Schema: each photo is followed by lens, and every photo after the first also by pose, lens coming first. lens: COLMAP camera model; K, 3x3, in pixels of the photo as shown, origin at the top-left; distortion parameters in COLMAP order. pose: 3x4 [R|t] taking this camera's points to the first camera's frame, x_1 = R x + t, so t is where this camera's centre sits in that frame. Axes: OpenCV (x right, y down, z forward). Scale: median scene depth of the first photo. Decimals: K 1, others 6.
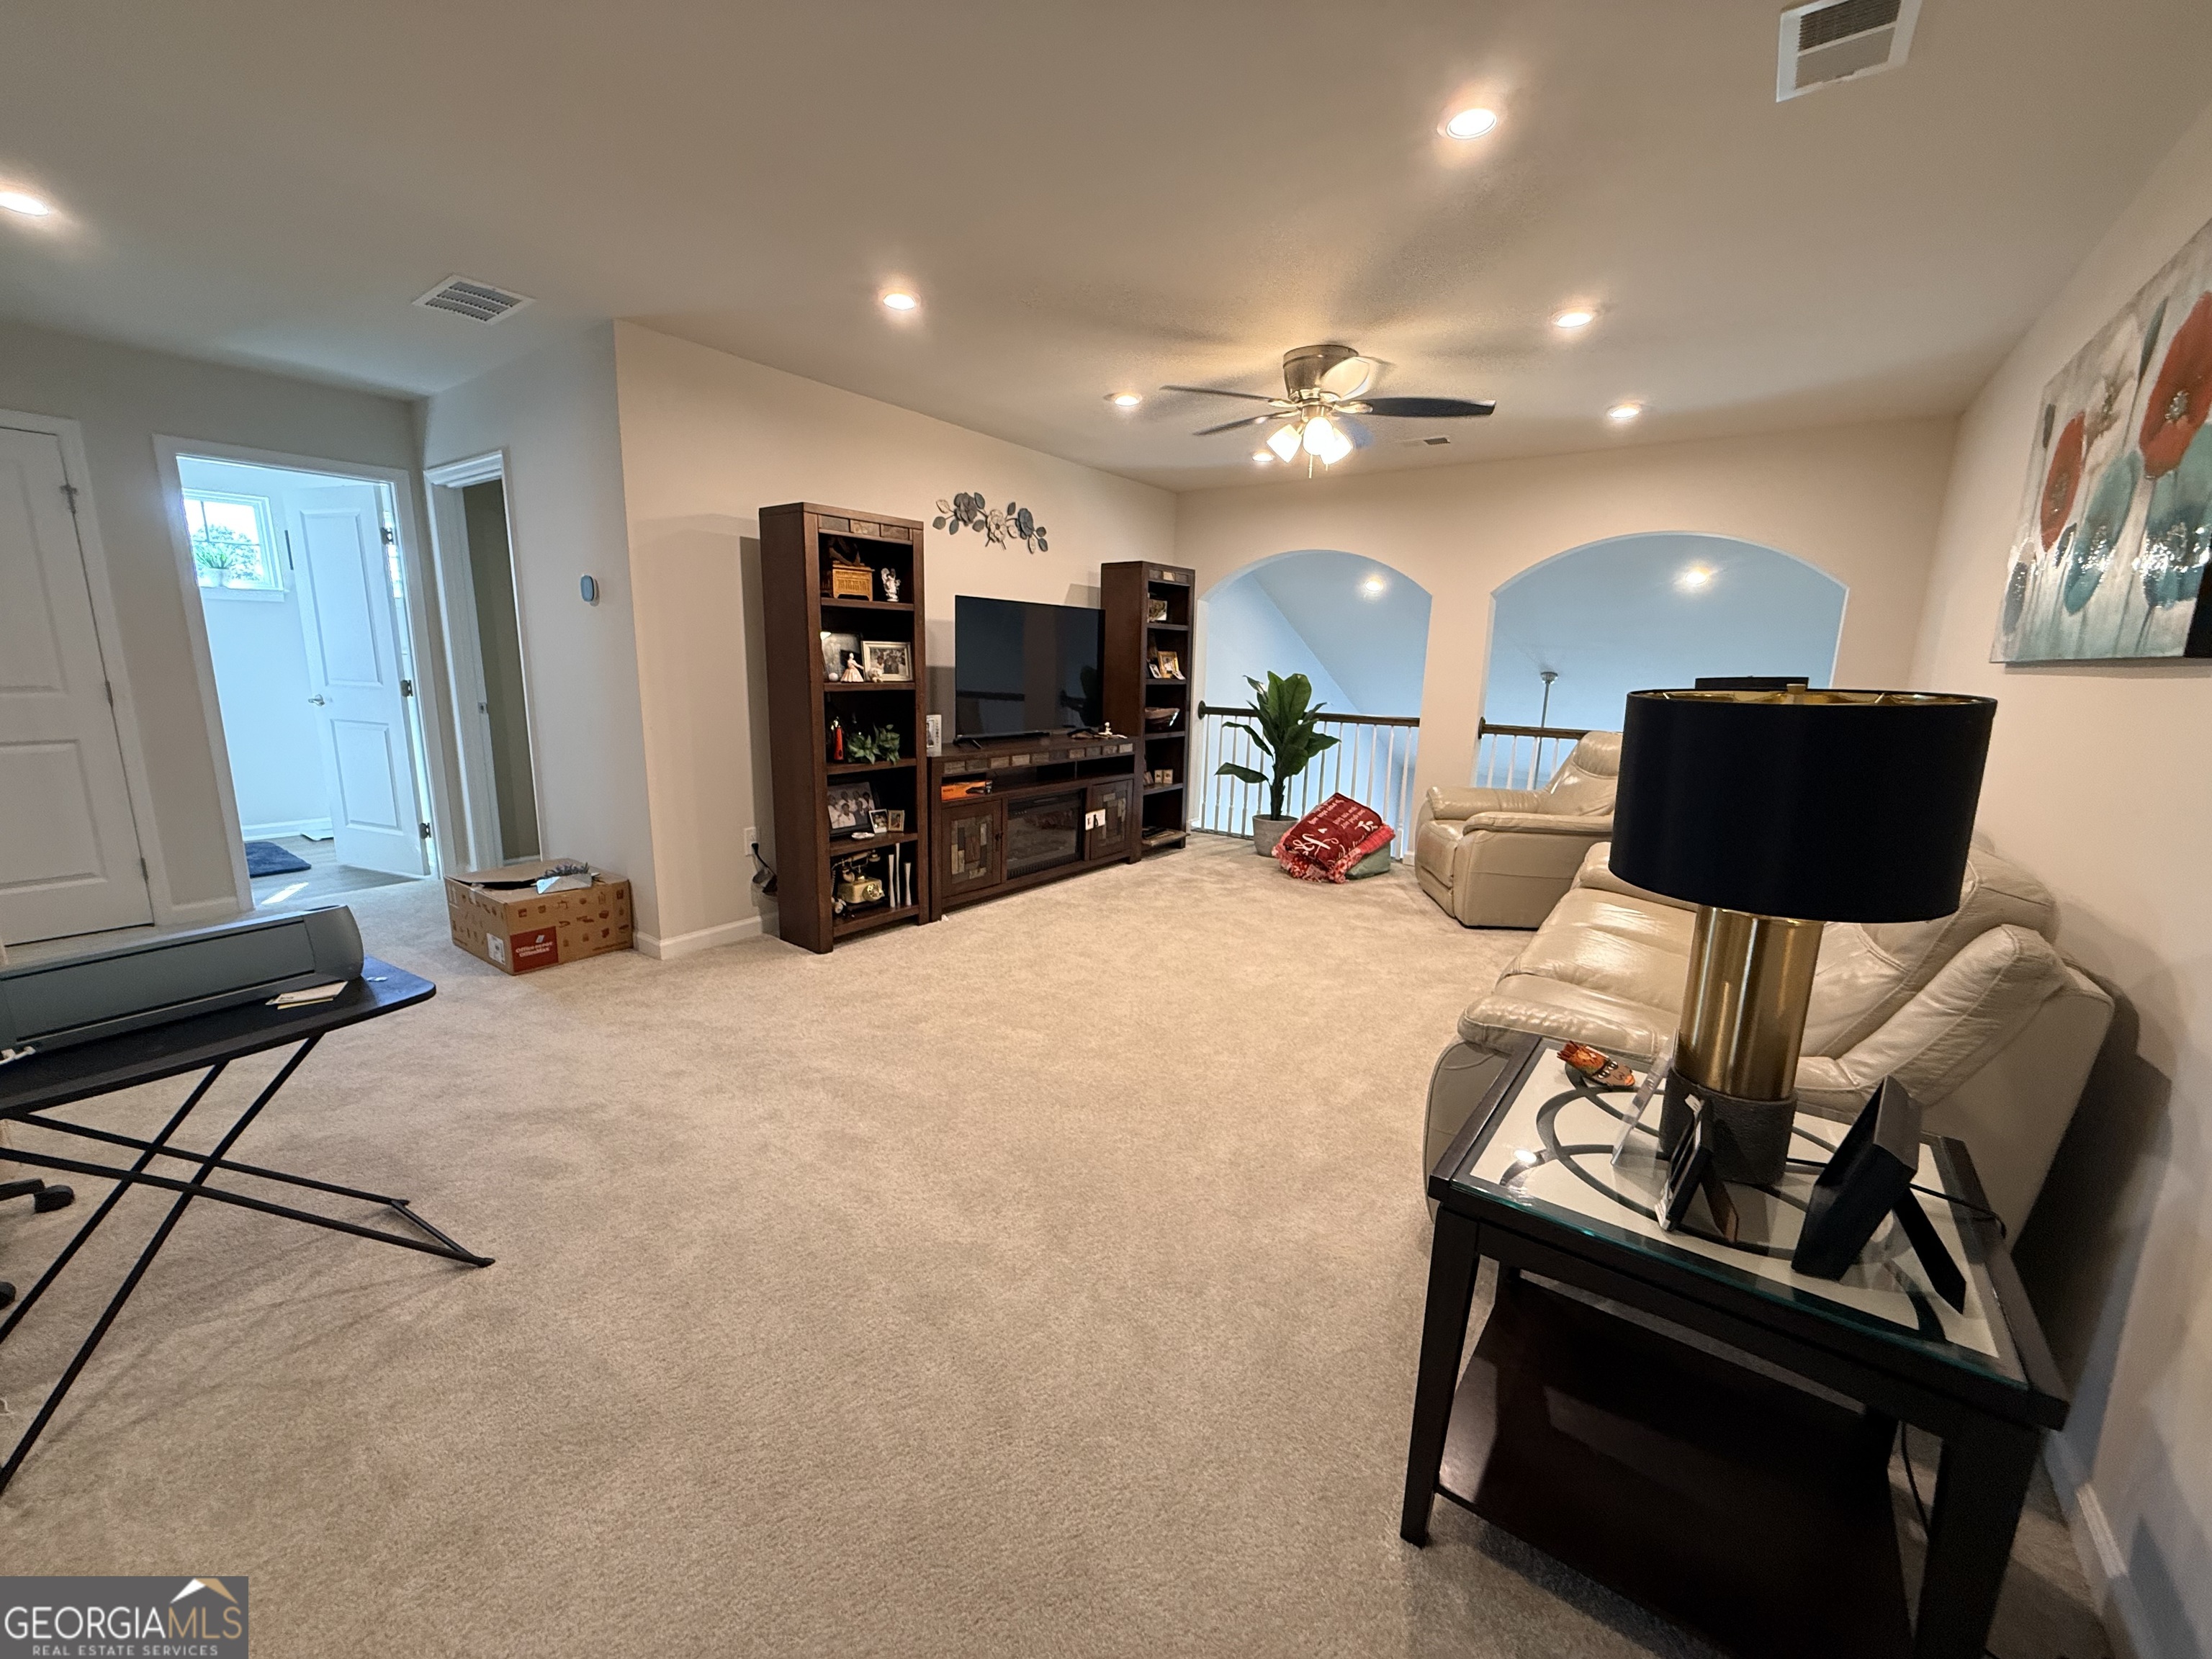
lens RADIAL K [[881.6, 0, 1106.0], [0, 881.6, 829.5], [0, 0, 1]] dist [0.000043, -0.000007]
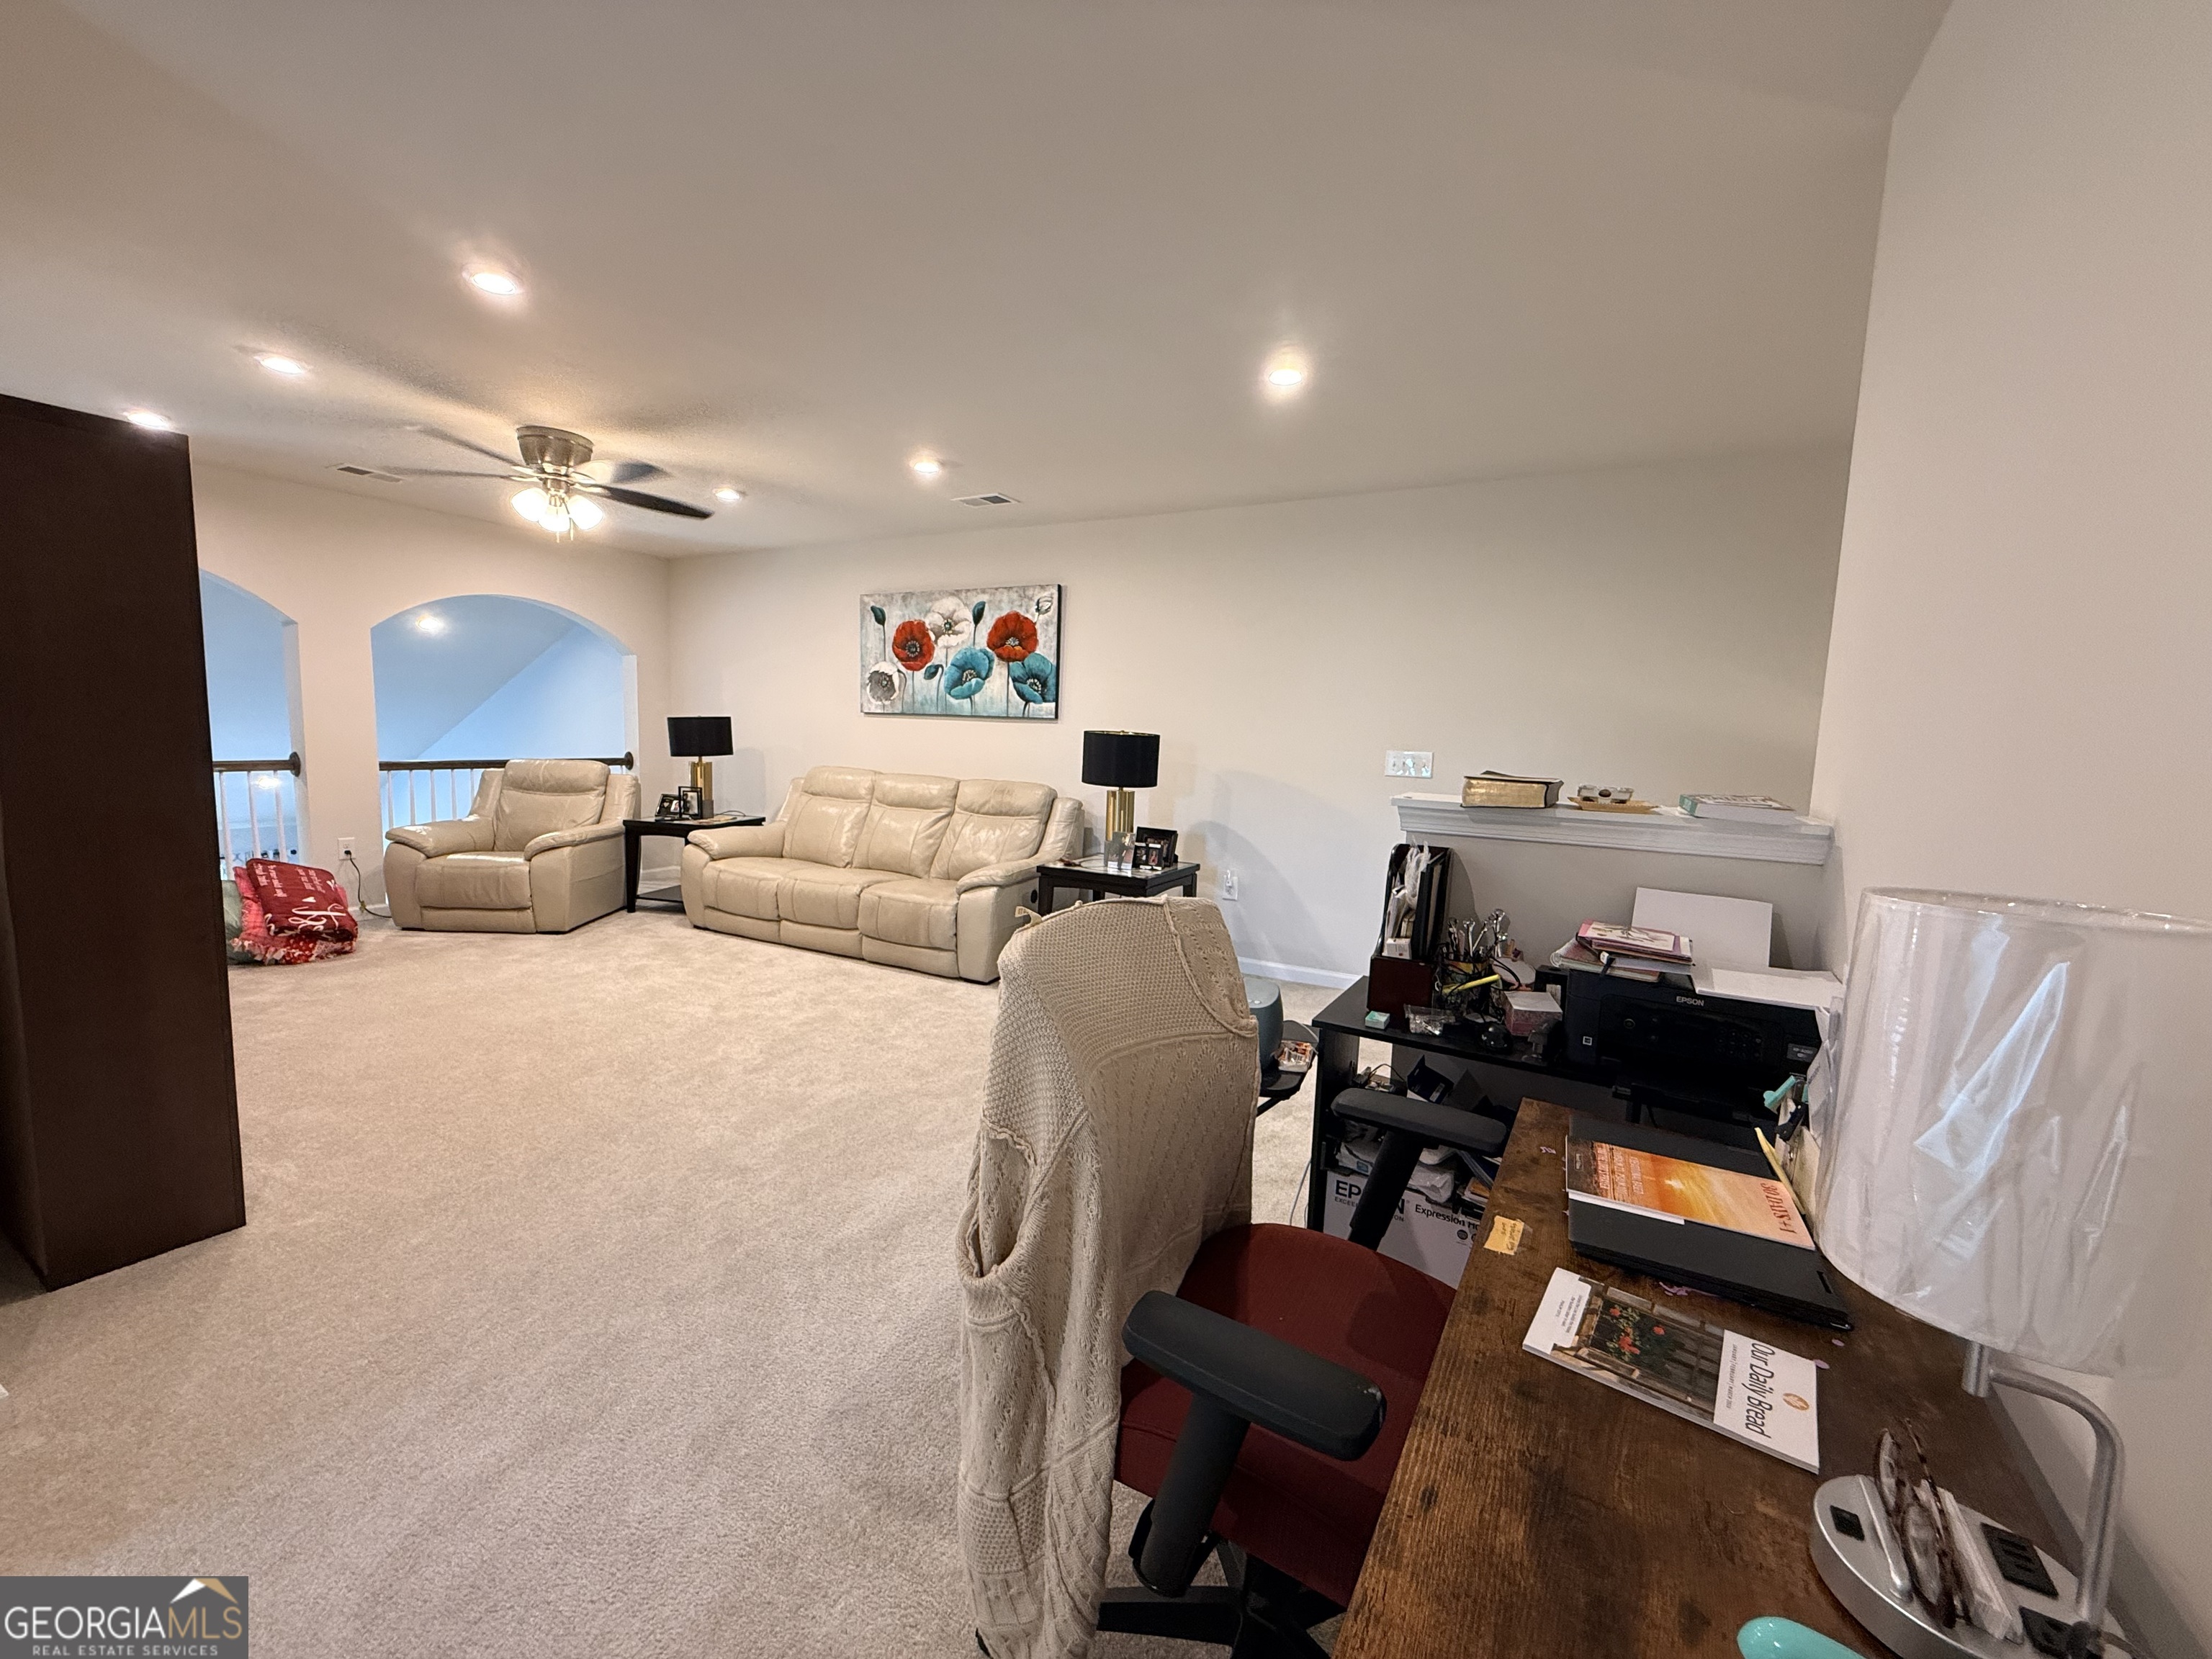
lens RADIAL K [[881.6, 0, 1106.0], [0, 881.6, 829.5], [0, 0, 1]] dist [0.000043, -0.000007]
pose [[-0.131381, -0.141485, 0.981183, -0.914720], [0.154550, 0.974737, 0.161250, -0.112297], [-0.979211, 0.172827, -0.106195, 0.468578]]
